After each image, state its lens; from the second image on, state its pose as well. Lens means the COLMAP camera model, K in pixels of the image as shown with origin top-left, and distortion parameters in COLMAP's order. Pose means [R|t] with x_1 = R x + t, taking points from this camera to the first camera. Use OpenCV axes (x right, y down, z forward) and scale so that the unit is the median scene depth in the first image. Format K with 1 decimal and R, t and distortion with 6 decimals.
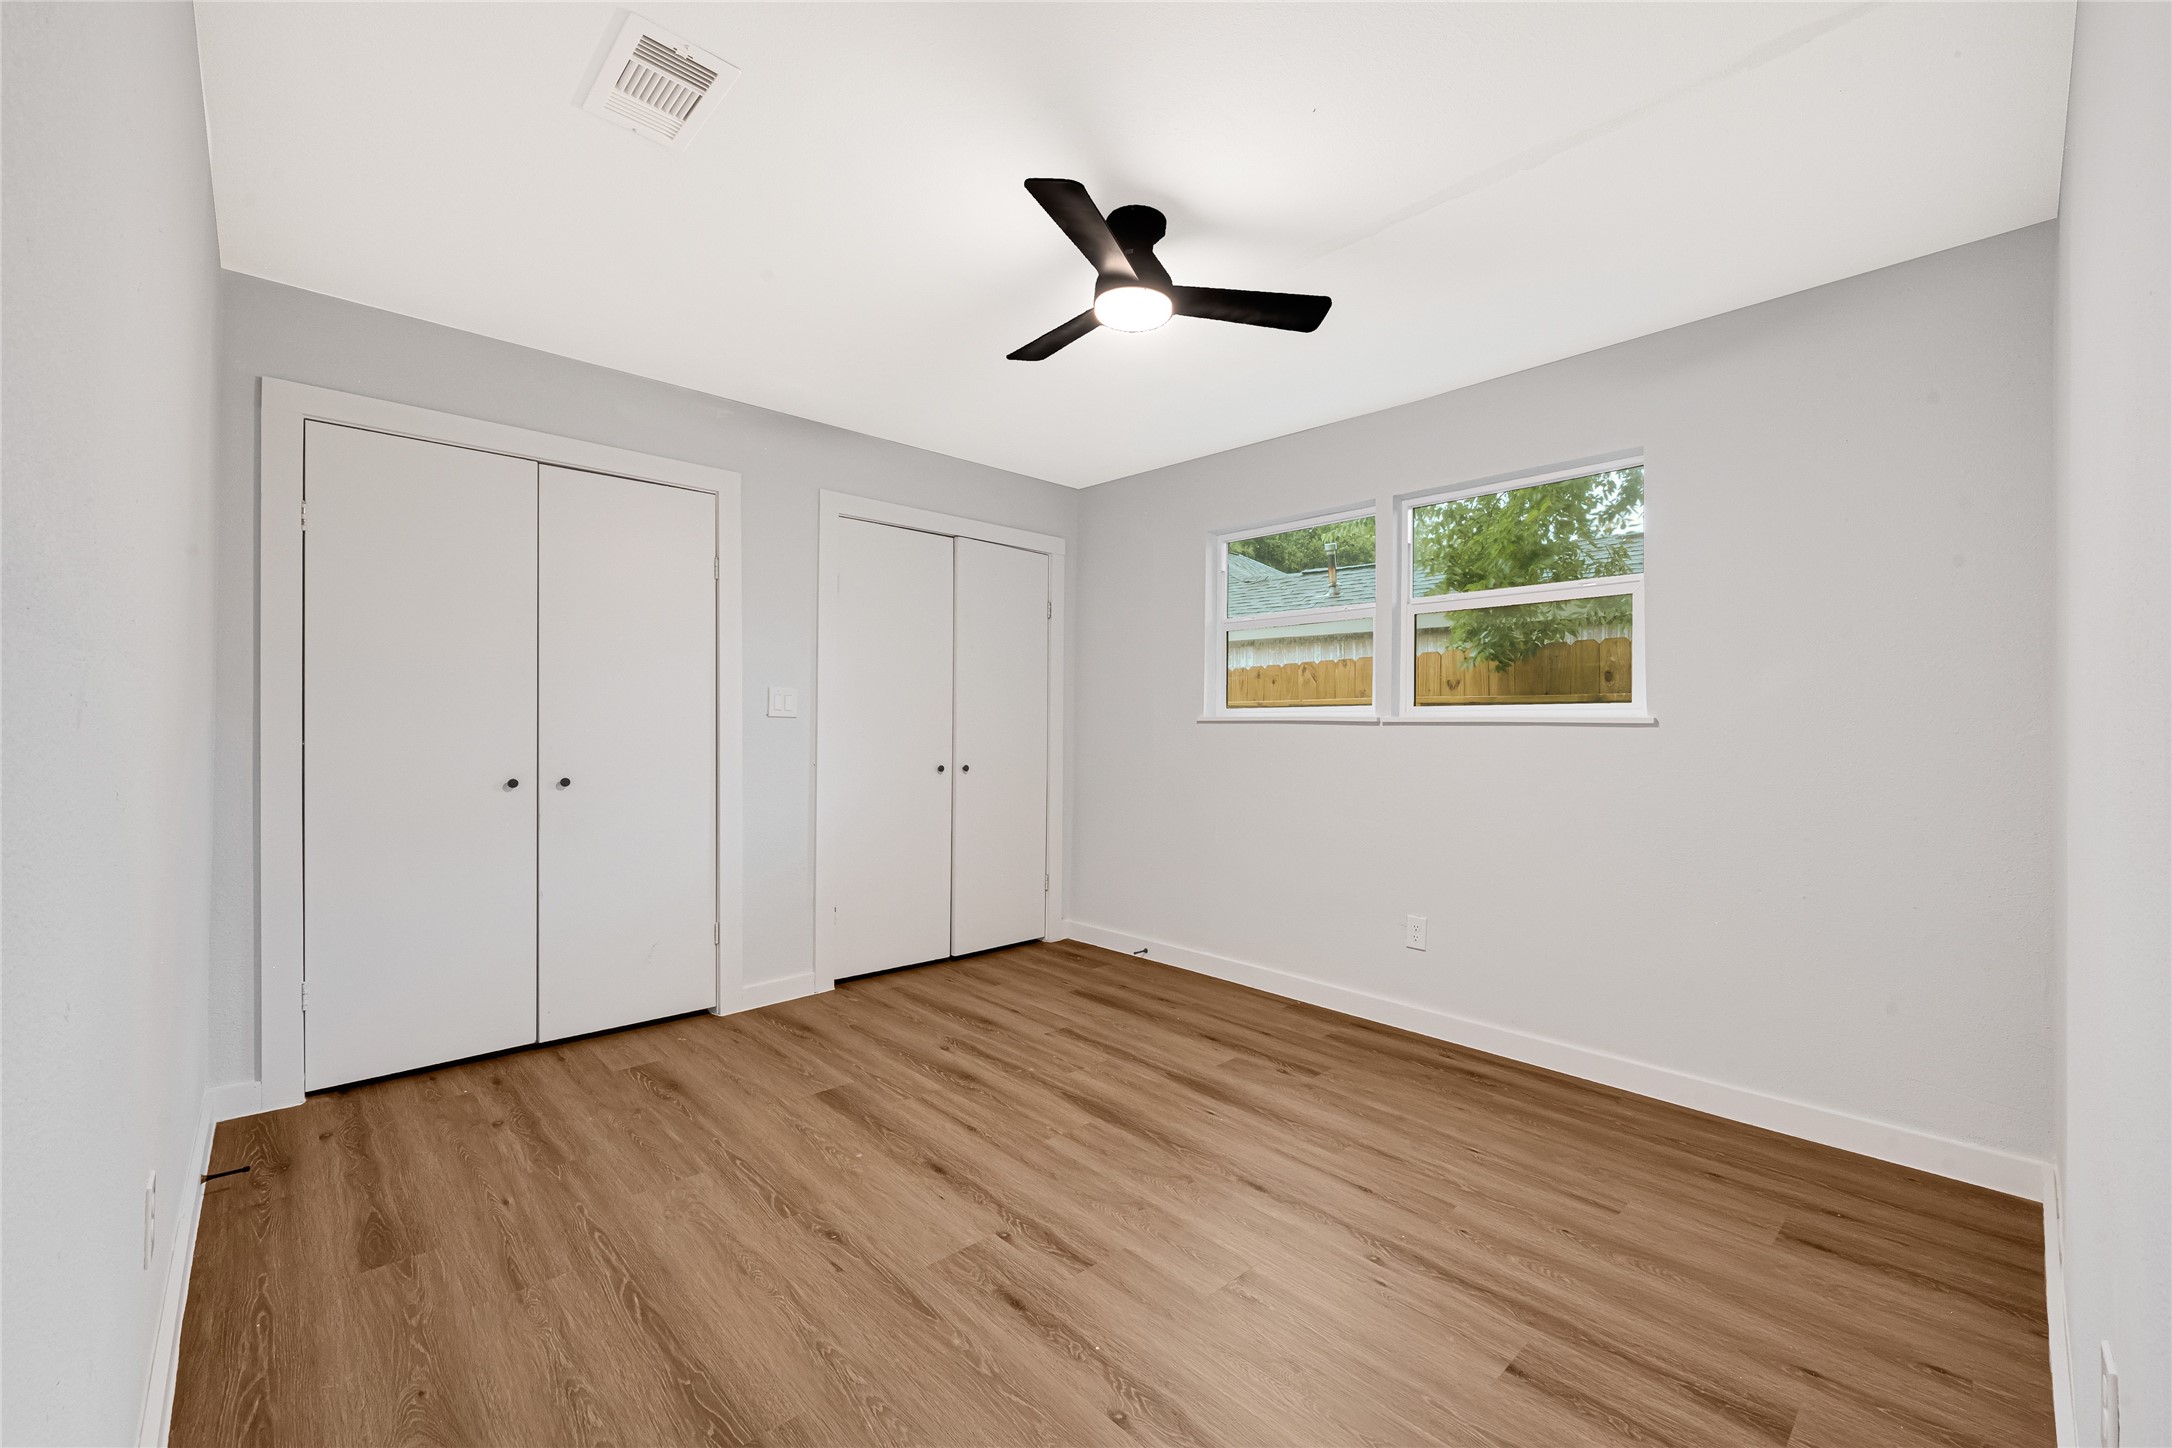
lens RADIAL K [[877.7, 0, 1081.5], [0, 877.7, 716.9], [0, 0, 1]] dist [-0.001341, -0.000005]
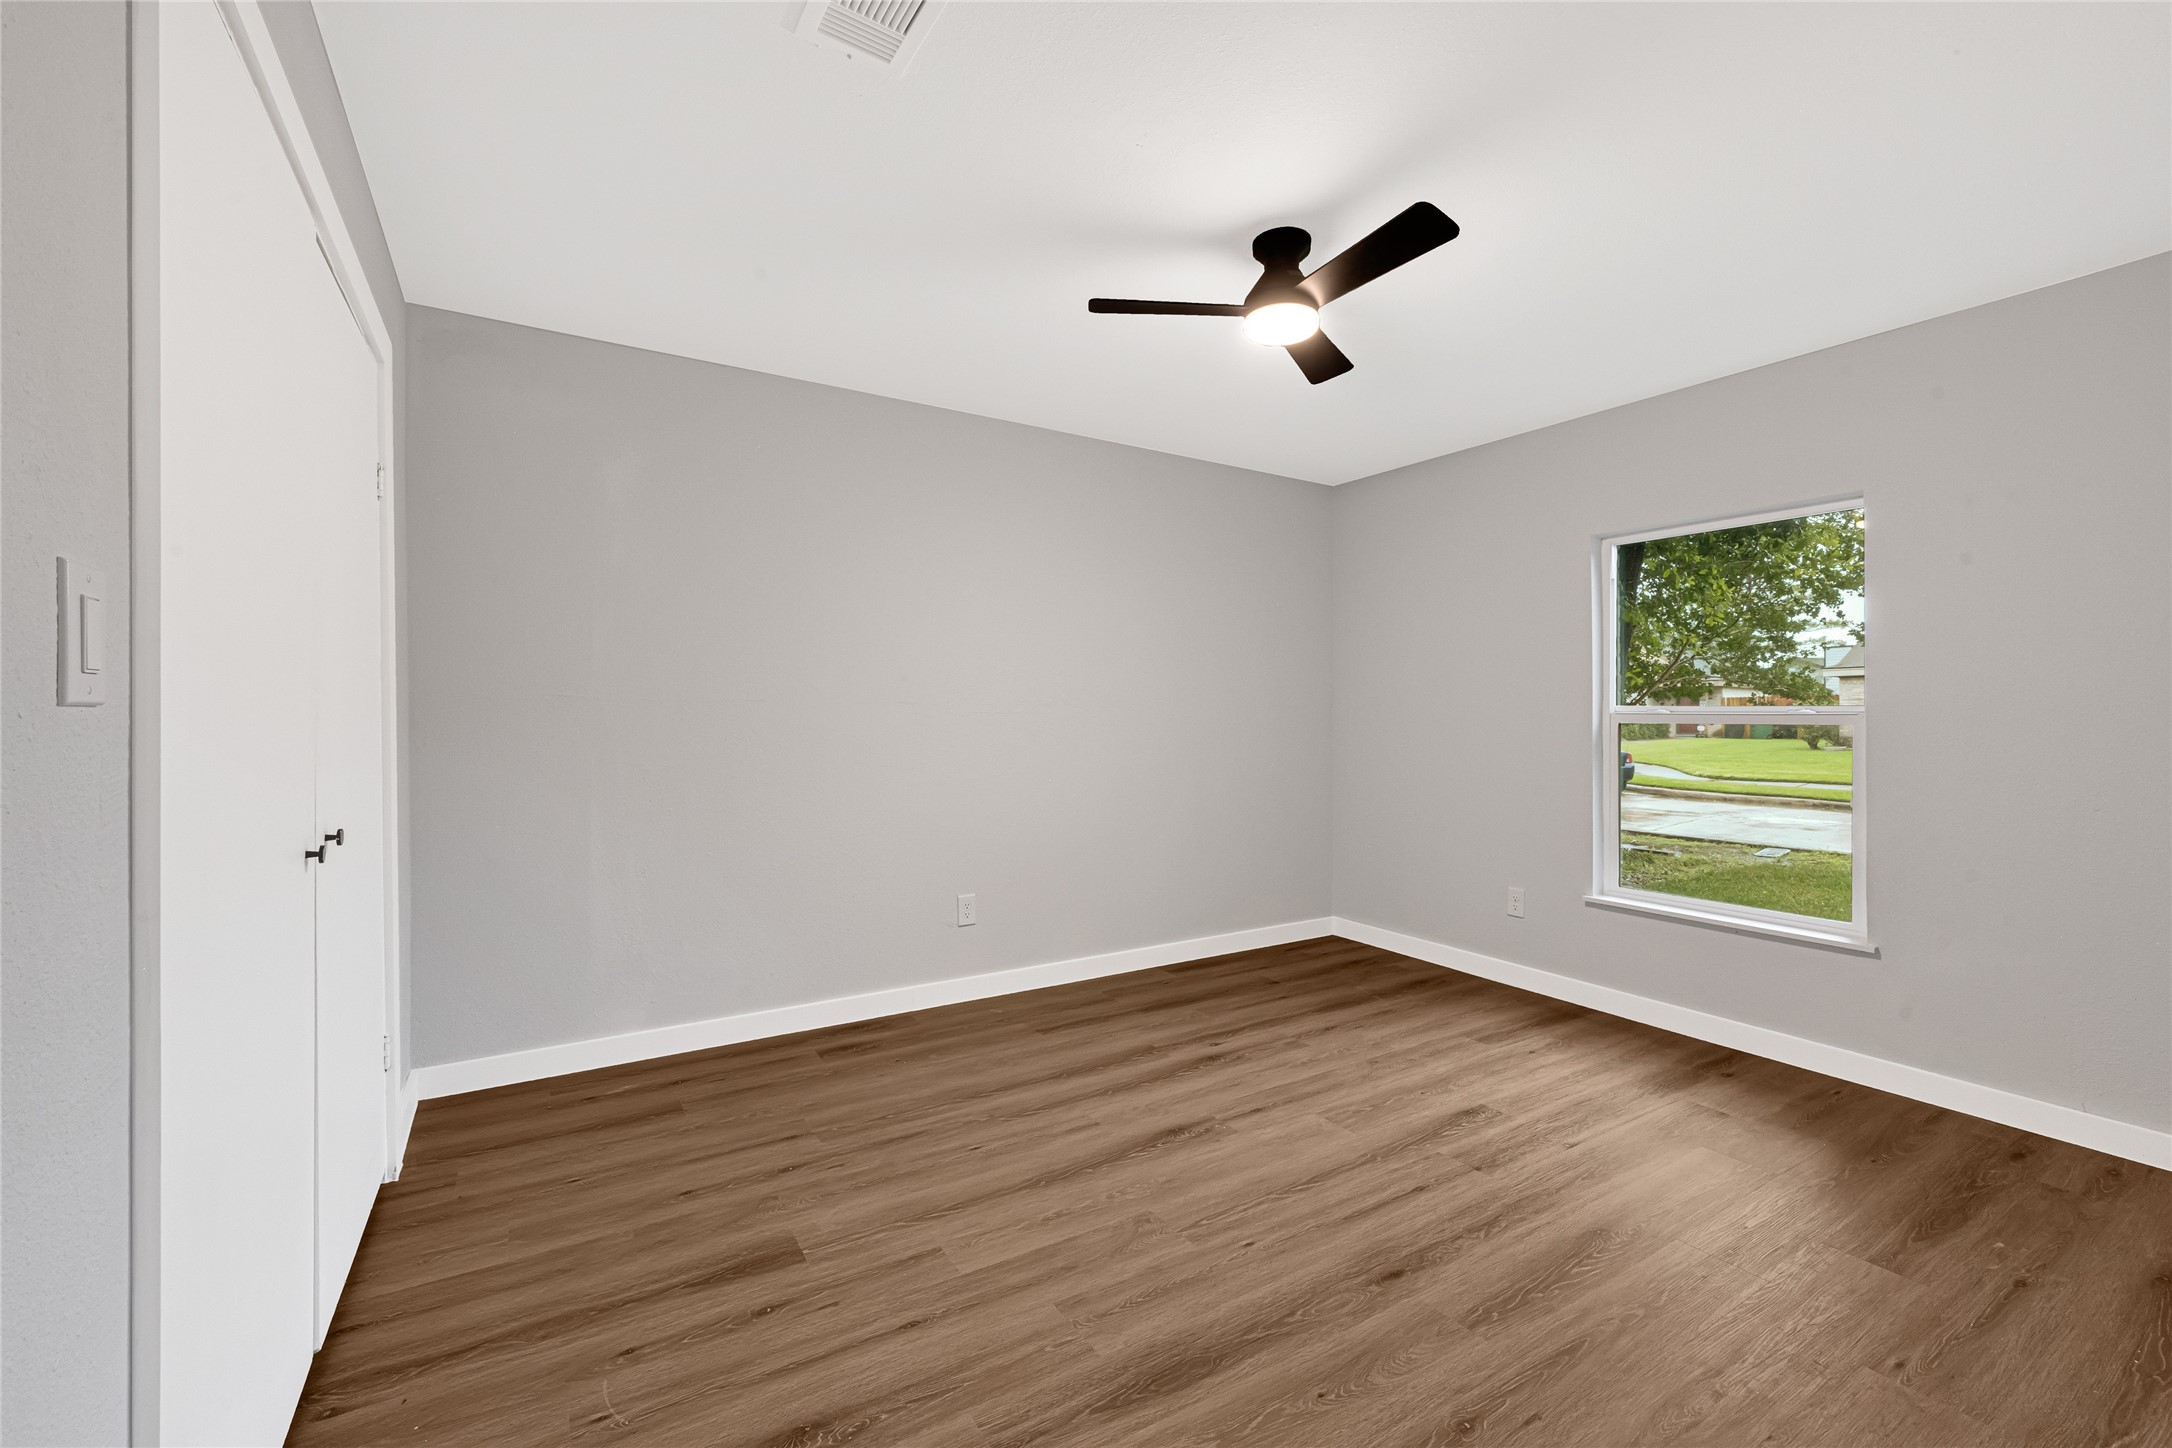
lens RADIAL K [[877.7, 0, 1029.4], [0, 877.7, 722.1], [0, 0, 1]] dist [-0.001341, -0.000005]
pose [[0.216089, 0.002965, 0.976369, -0.353843], [-0.026014, 0.999658, 0.002722, -0.006333], [-0.976027, -0.025987, 0.216092, 0.312261]]
